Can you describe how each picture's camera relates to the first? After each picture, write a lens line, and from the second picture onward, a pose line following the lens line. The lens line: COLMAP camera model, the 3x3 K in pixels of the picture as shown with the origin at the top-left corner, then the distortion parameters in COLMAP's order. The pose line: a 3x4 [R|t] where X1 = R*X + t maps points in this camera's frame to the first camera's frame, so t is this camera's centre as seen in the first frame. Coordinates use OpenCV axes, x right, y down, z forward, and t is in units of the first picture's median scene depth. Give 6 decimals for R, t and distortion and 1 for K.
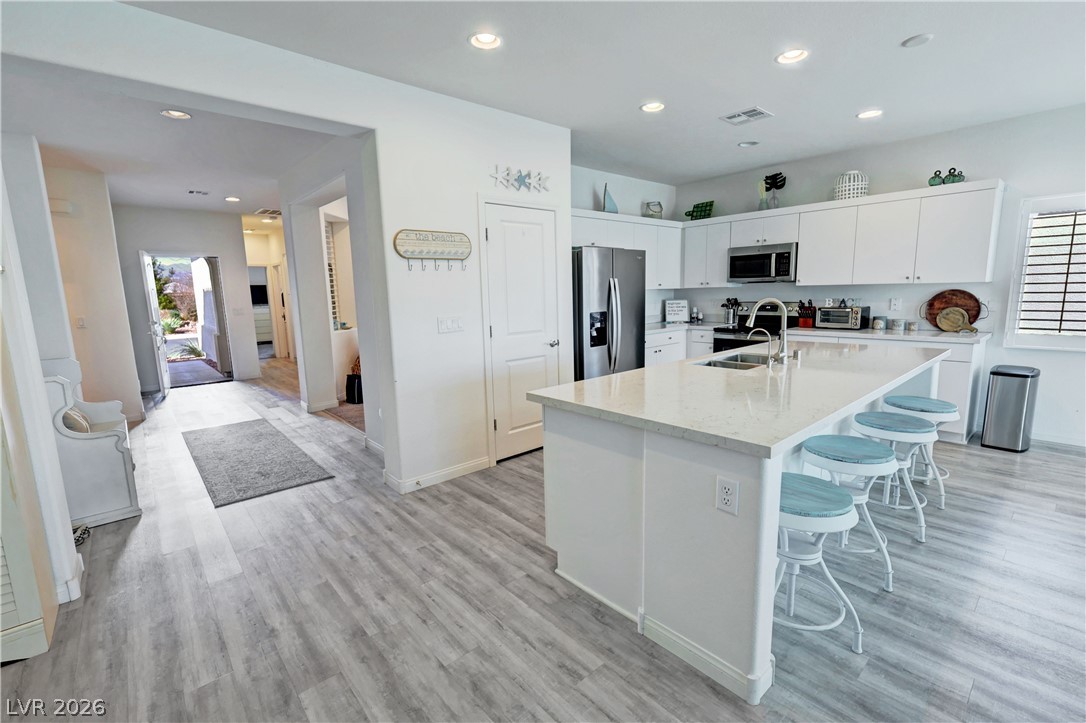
lens RADIAL K [[471.9, 0, 543.0], [0, 471.9, 361.5], [0, 0, 1]] dist [0.008924, 0.000289]
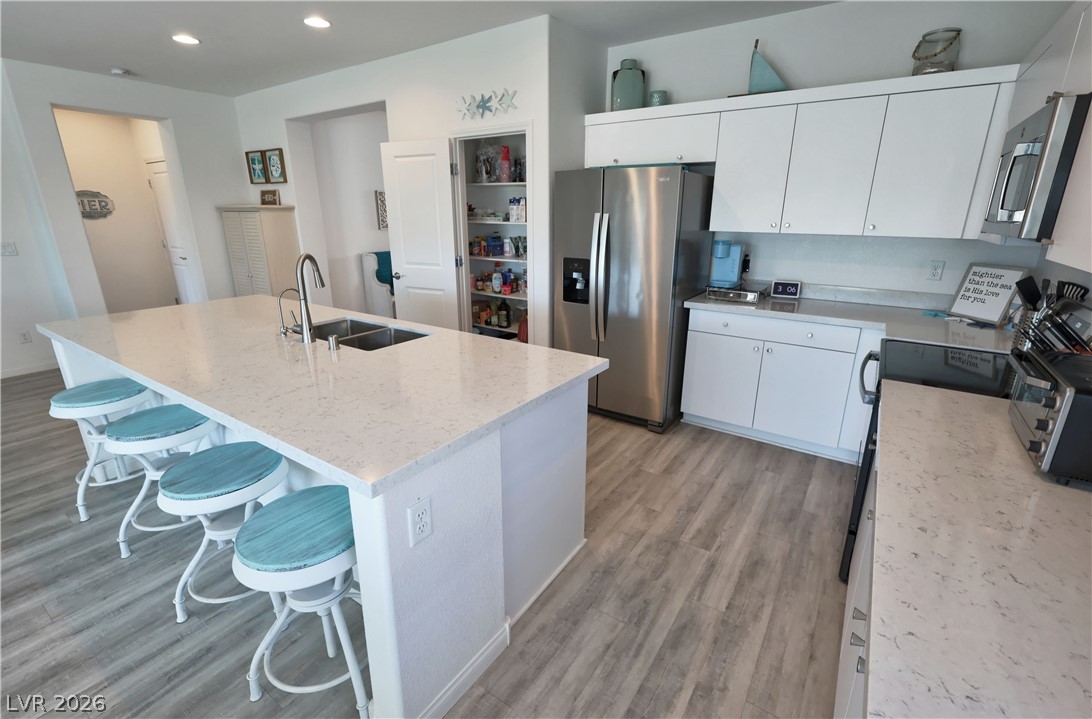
lens RADIAL K [[482.5, 0, 552.1], [0, 482.5, 357.5], [0, 0, 1]] dist [-0.021862, 0.010017]
pose [[0.254276, 0.293737, -0.921446, 1.072384], [-0.162341, 0.952206, 0.258745, -0.182996], [0.953409, 0.083796, 0.289809, 0.941641]]
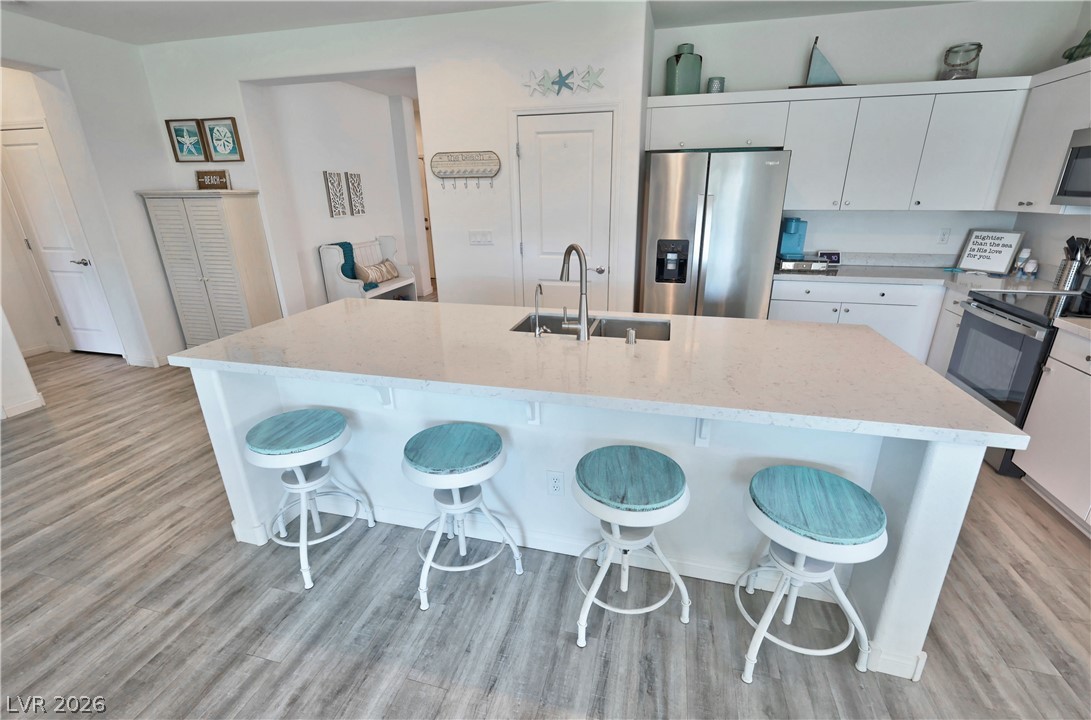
lens RADIAL K [[478.3, 0, 542.5], [0, 478.3, 370.6], [0, 0, 1]] dist [-0.001107, -0.000586]
pose [[0.557774, 0.298988, -0.774271, 0.851451], [-0.132577, 0.952981, 0.272491, -0.105872], [0.819336, -0.049338, 0.571186, 0.441840]]
